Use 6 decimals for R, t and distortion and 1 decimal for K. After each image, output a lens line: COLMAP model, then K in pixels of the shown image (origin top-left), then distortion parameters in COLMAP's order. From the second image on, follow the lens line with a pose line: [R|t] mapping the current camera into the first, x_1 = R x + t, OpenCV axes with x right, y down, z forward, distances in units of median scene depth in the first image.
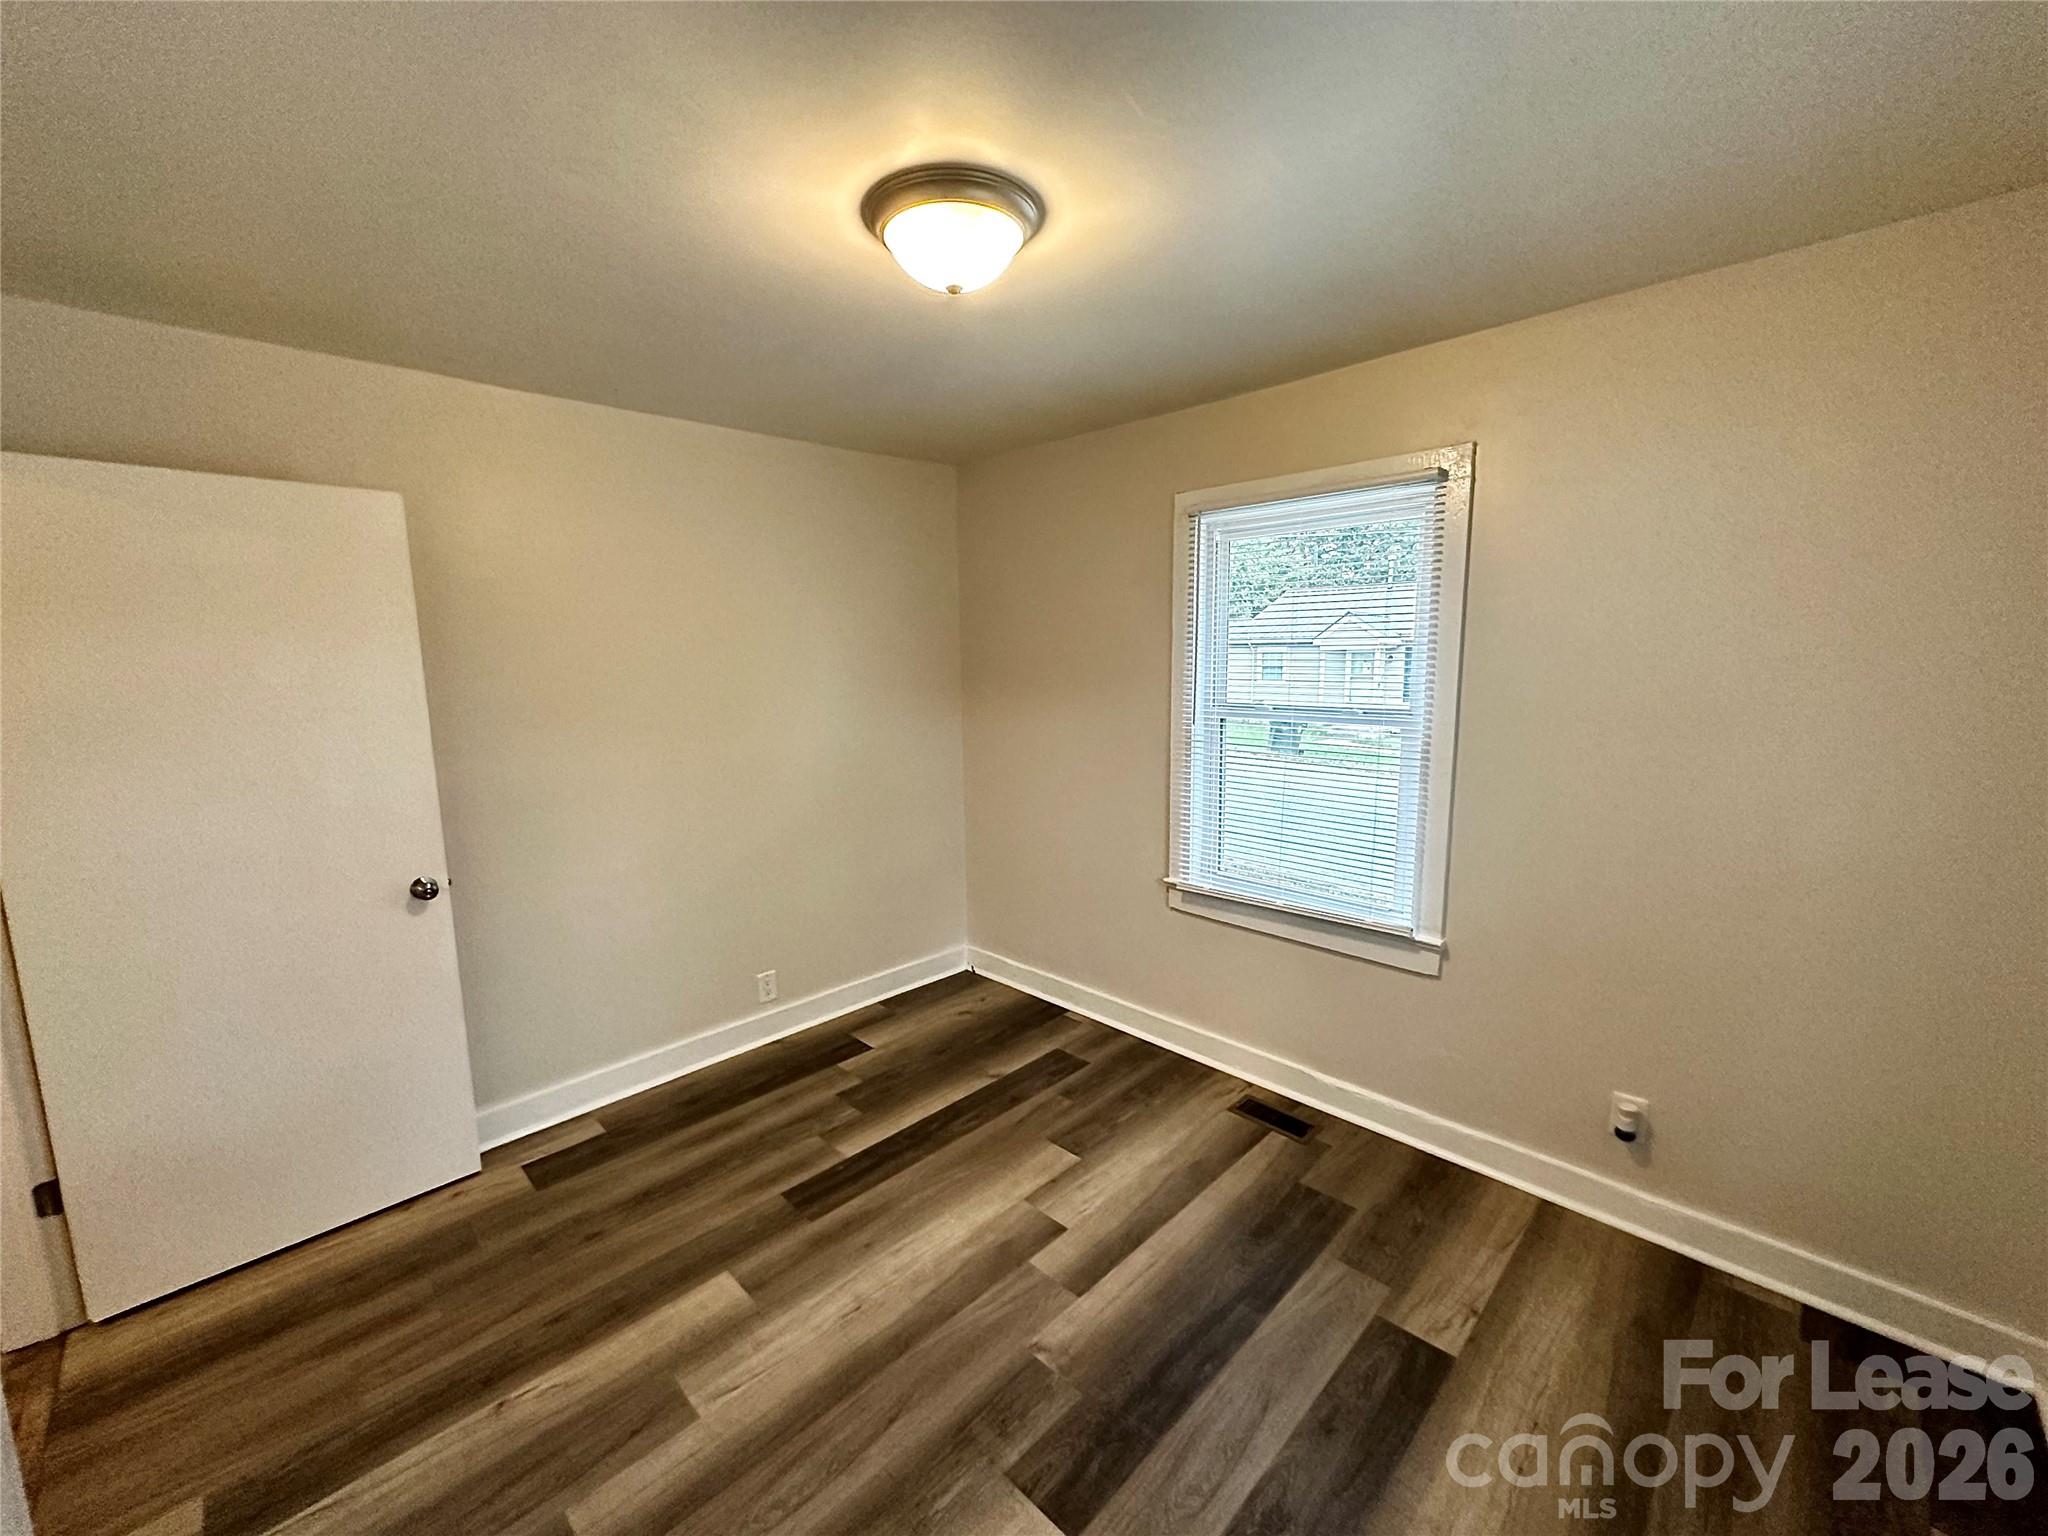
lens RADIAL K [[816.5, 0, 1024.0], [0, 816.5, 768.0], [0, 0, 1]] dist [-0.000696, -0.000115]
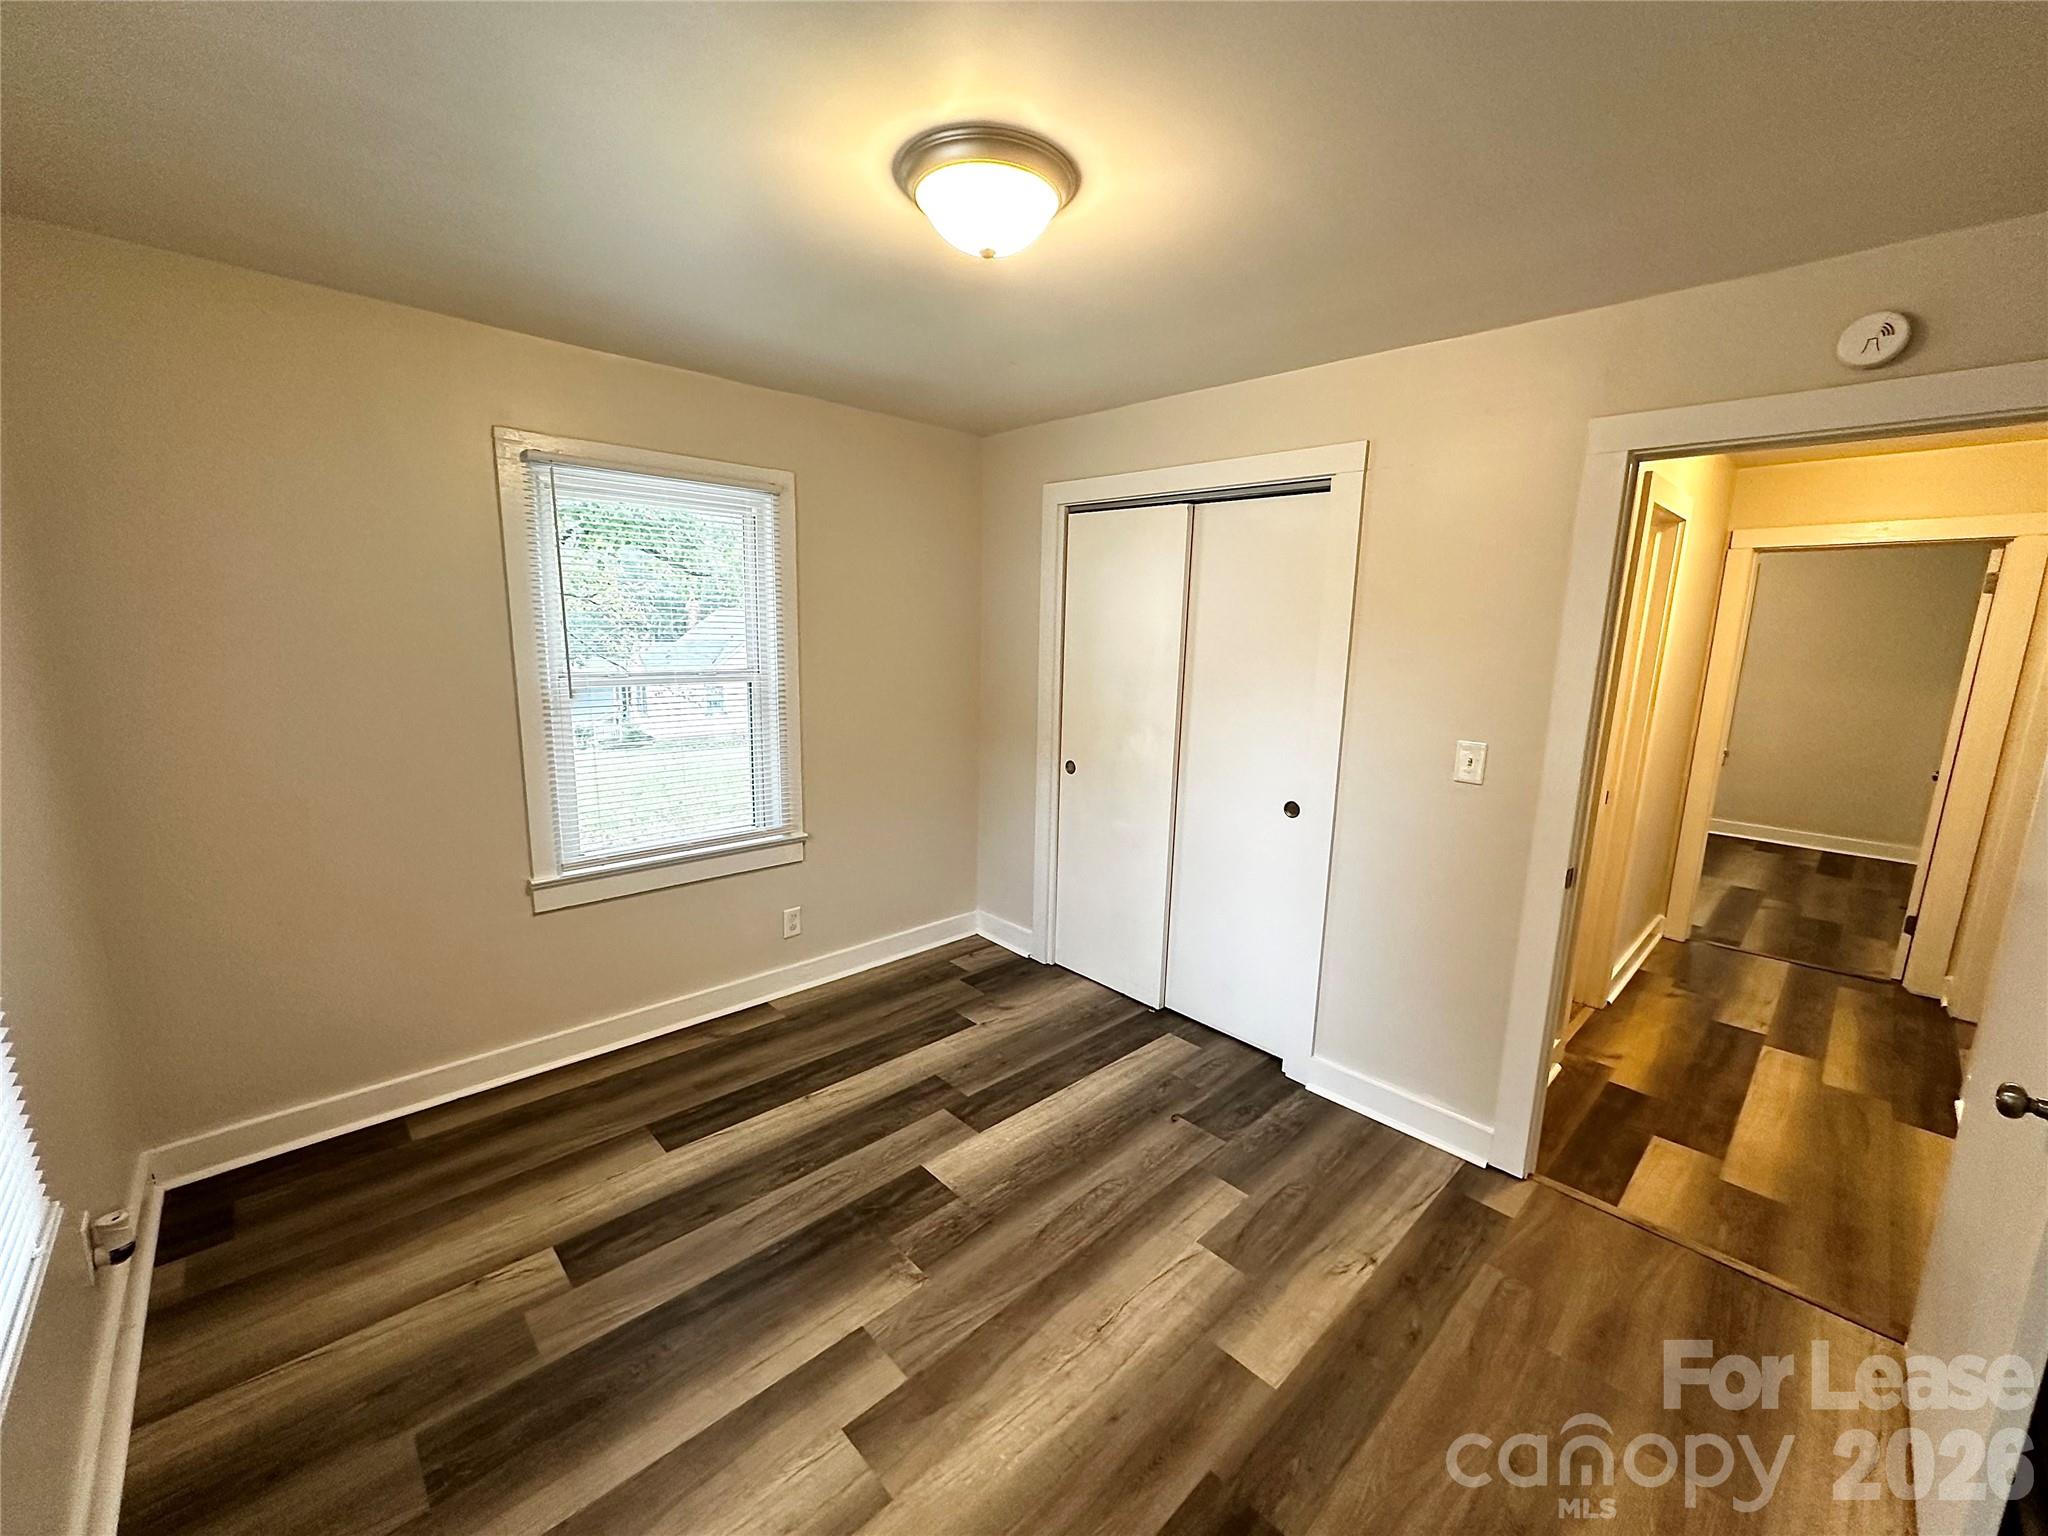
lens RADIAL K [[816.5, 0, 1024.0], [0, 816.5, 768.0], [0, 0, 1]] dist [-0.000696, -0.000115]
pose [[-0.999546, -0.015175, 0.026024, -0.118306], [-0.006355, 0.950640, 0.310229, -0.218794], [-0.029447, 0.309923, -0.950305, 1.521141]]
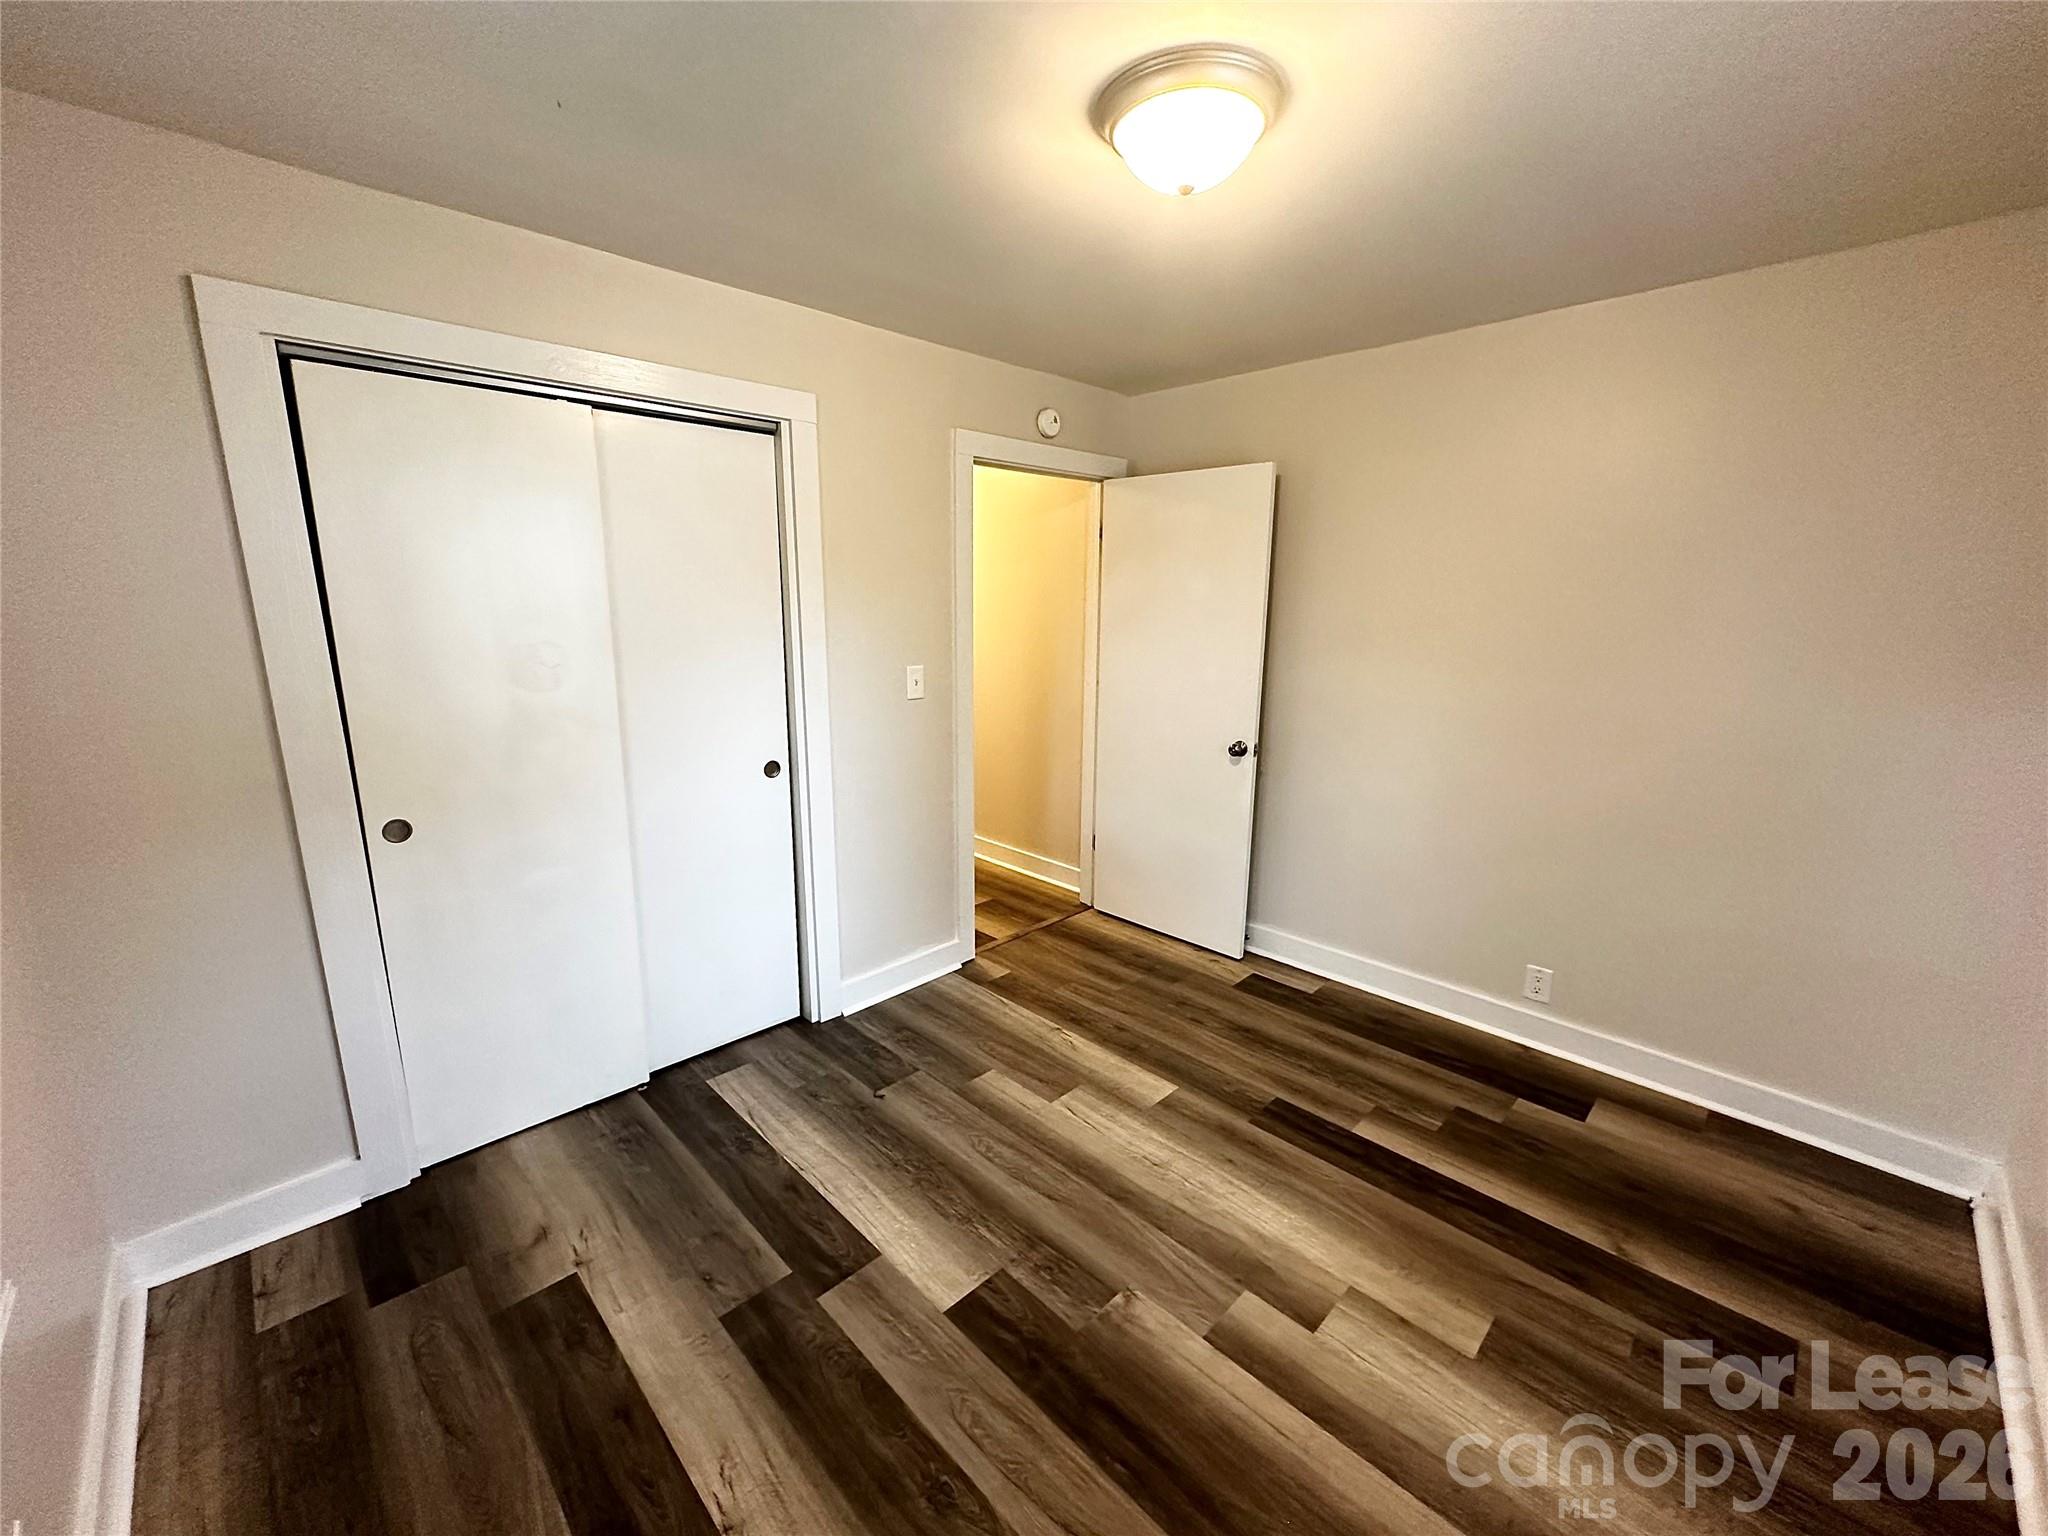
lens RADIAL K [[816.5, 0, 1024.0], [0, 816.5, 768.0], [0, 0, 1]] dist [-0.000696, -0.000115]
pose [[-0.009953, 0.228721, -0.973441, 0.704148], [-0.144914, 0.962882, 0.227722, -0.095851], [0.989394, 0.143332, 0.023561, 0.638573]]
